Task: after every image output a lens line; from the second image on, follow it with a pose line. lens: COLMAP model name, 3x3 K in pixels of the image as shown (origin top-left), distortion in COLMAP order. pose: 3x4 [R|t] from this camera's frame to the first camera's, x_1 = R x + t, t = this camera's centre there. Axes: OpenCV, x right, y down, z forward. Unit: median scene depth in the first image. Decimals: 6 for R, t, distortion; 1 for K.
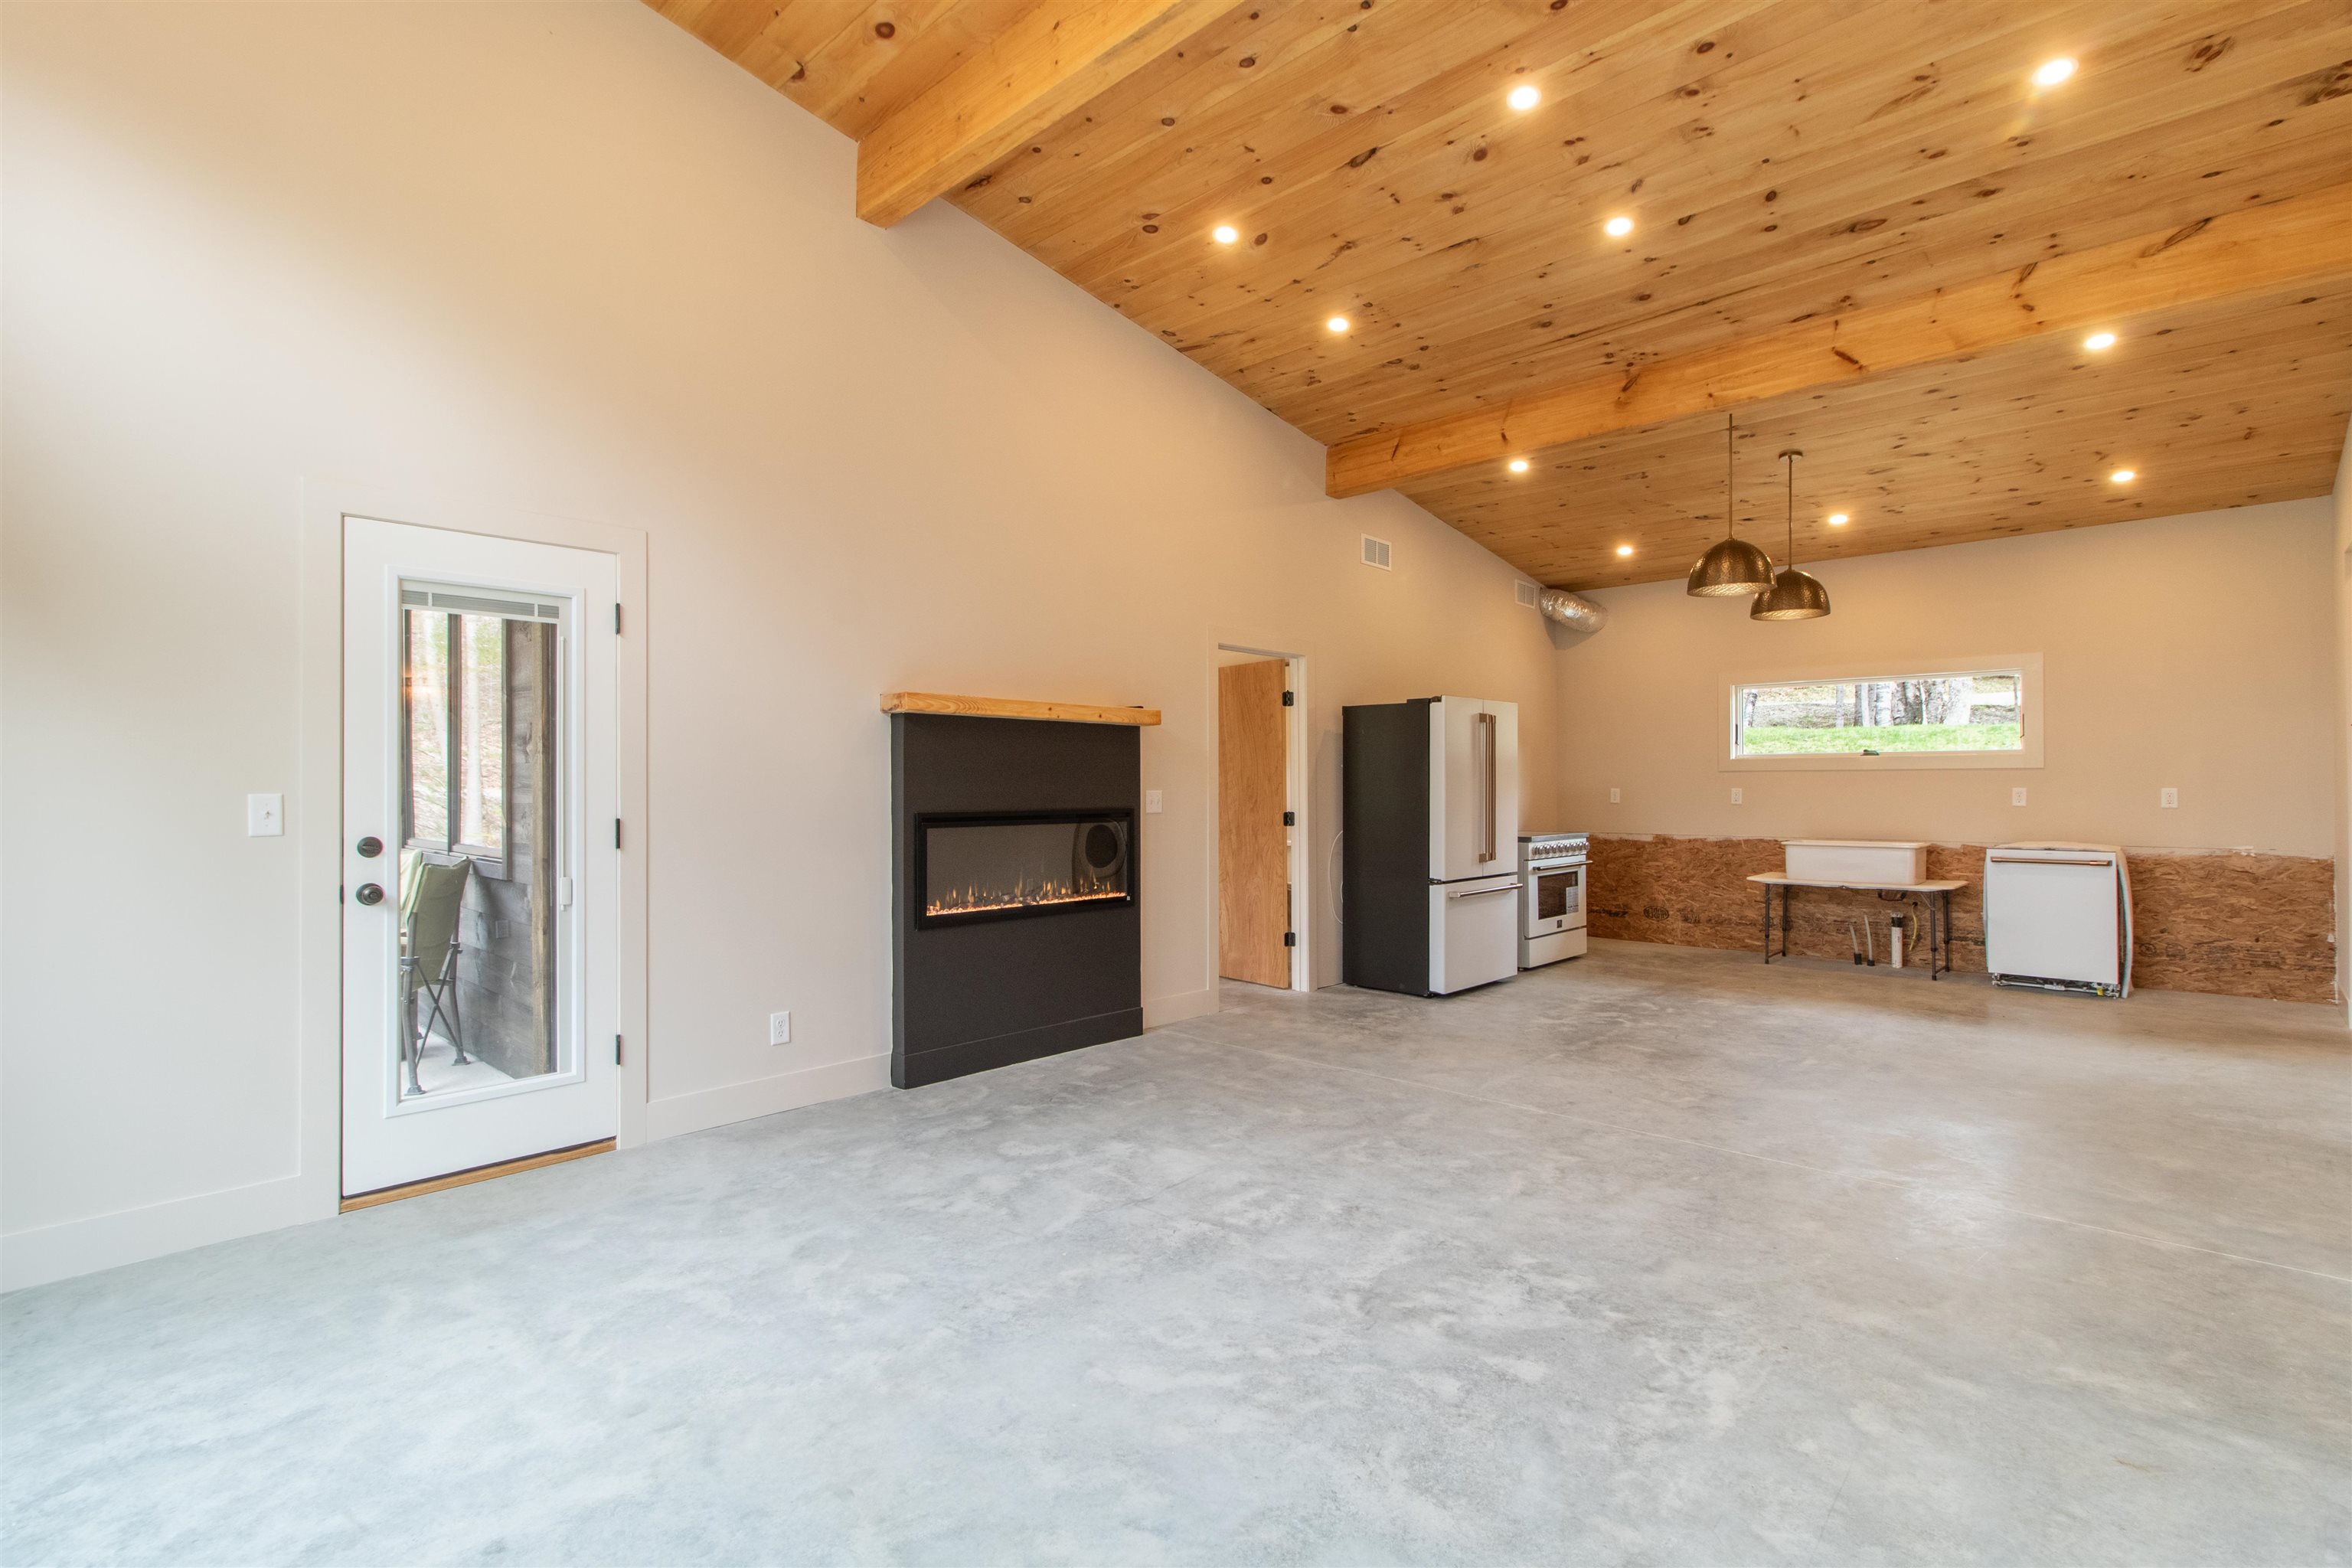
lens RADIAL K [[1098.3, 0, 1181.1], [0, 1098.3, 774.6], [0, 0, 1]] dist [0.001300, 0.000519]
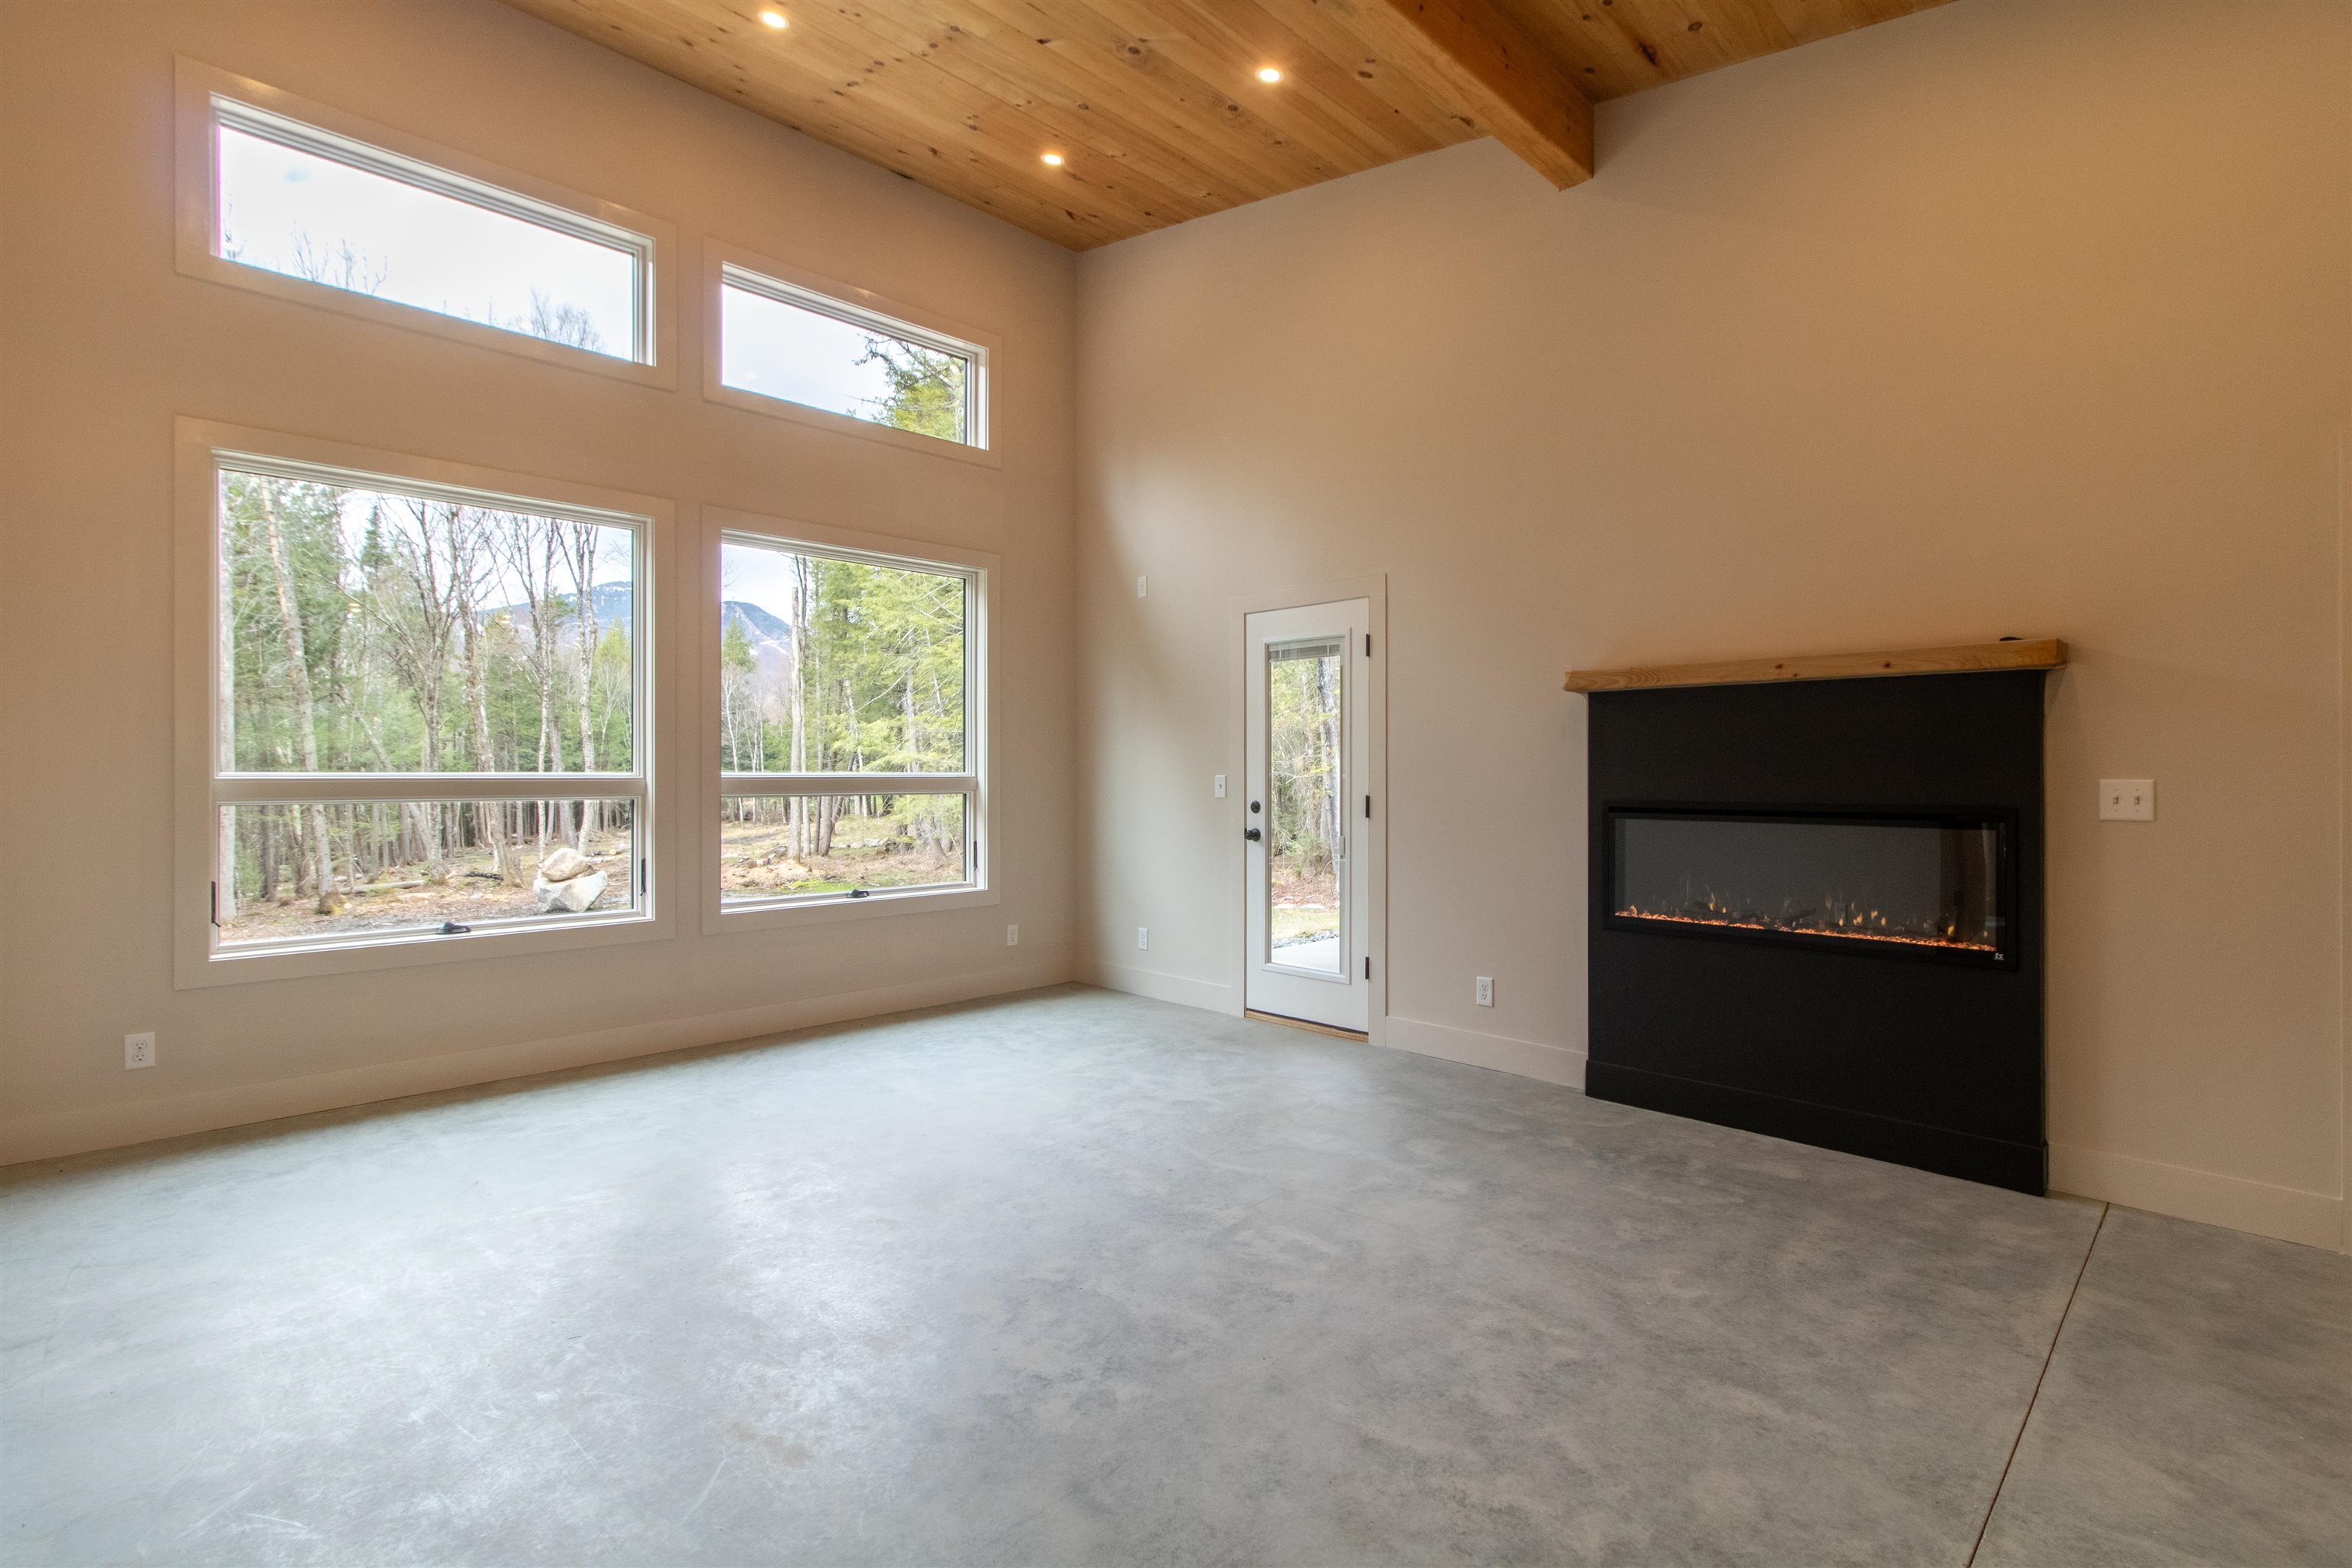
lens RADIAL K [[1098.3, 0, 1181.1], [0, 1098.3, 774.6], [0, 0, 1]] dist [0.001300, 0.000519]
pose [[-0.042188, 0.002481, -0.999107, 0.496957], [0.009958, 0.999948, 0.002062, 0.005773], [0.999060, -0.009862, -0.042211, 0.498390]]
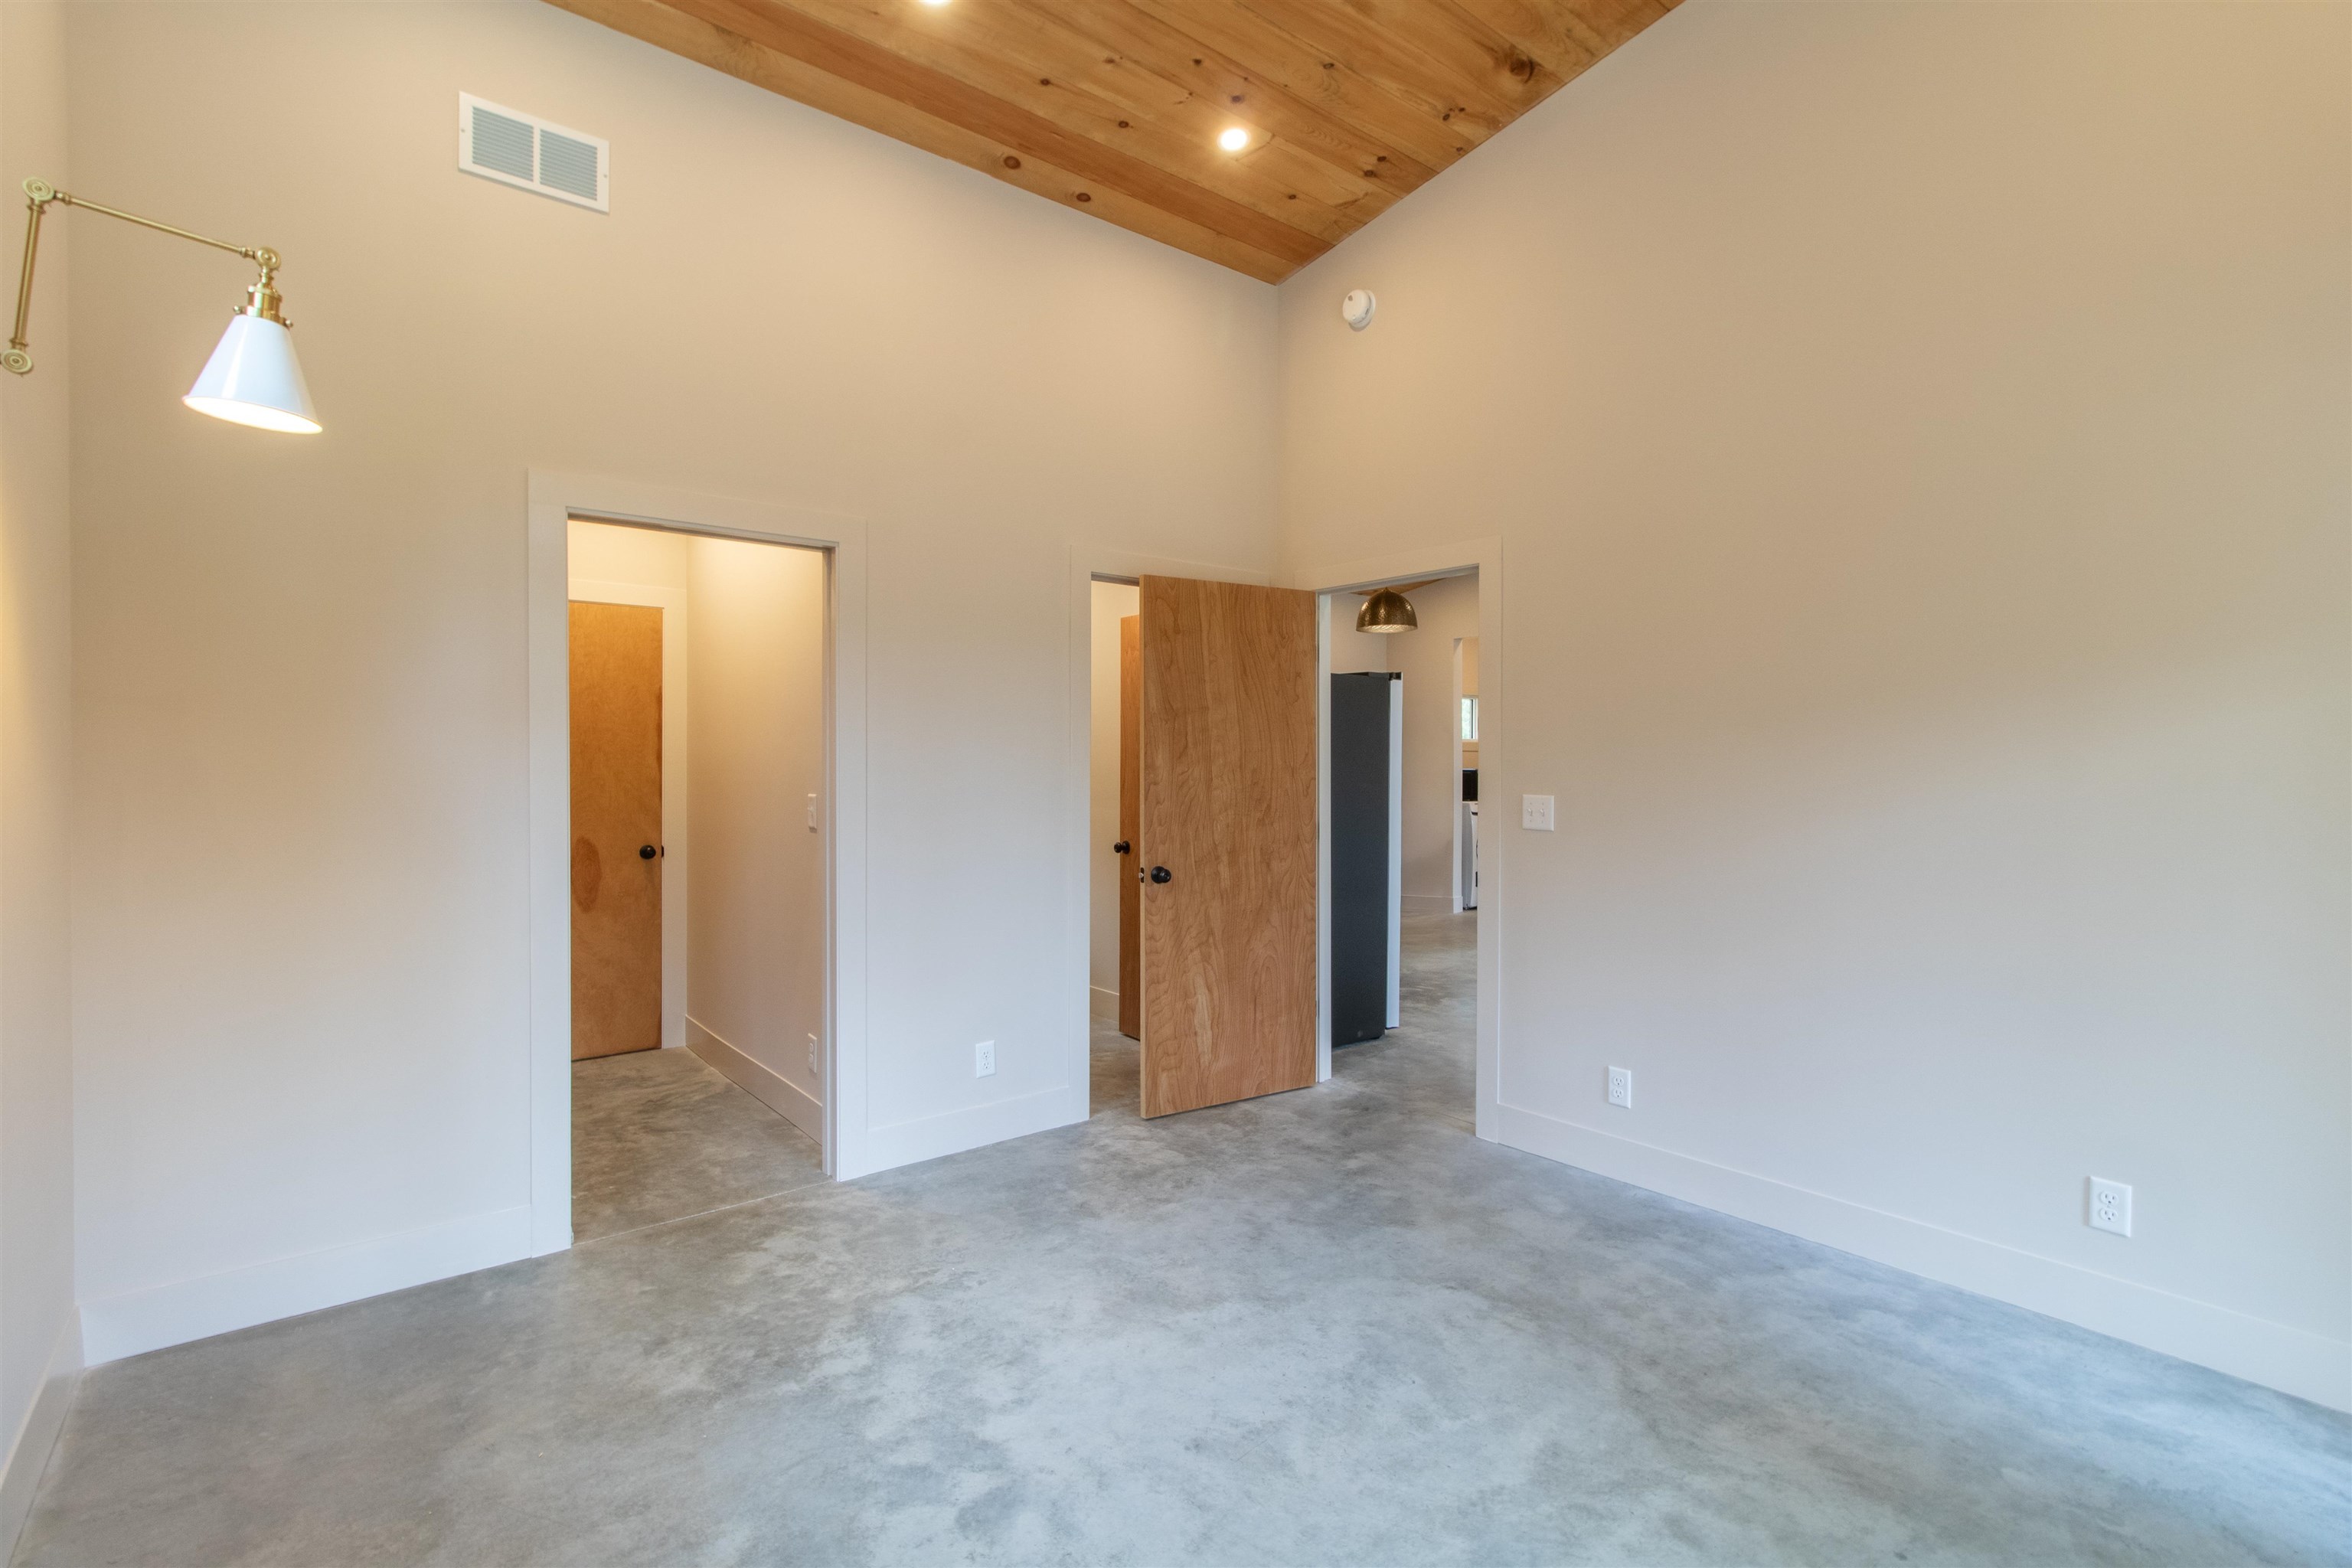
lens RADIAL K [[1098.3, 0, 1181.1], [0, 1098.3, 774.6], [0, 0, 1]] dist [0.001300, 0.000519]
pose [[0.126840, 0.000501, 0.991923, -0.623106], [-0.004711, 0.999989, 0.000097, 0.006777], [-0.991912, -0.004686, 0.126841, 1.071477]]
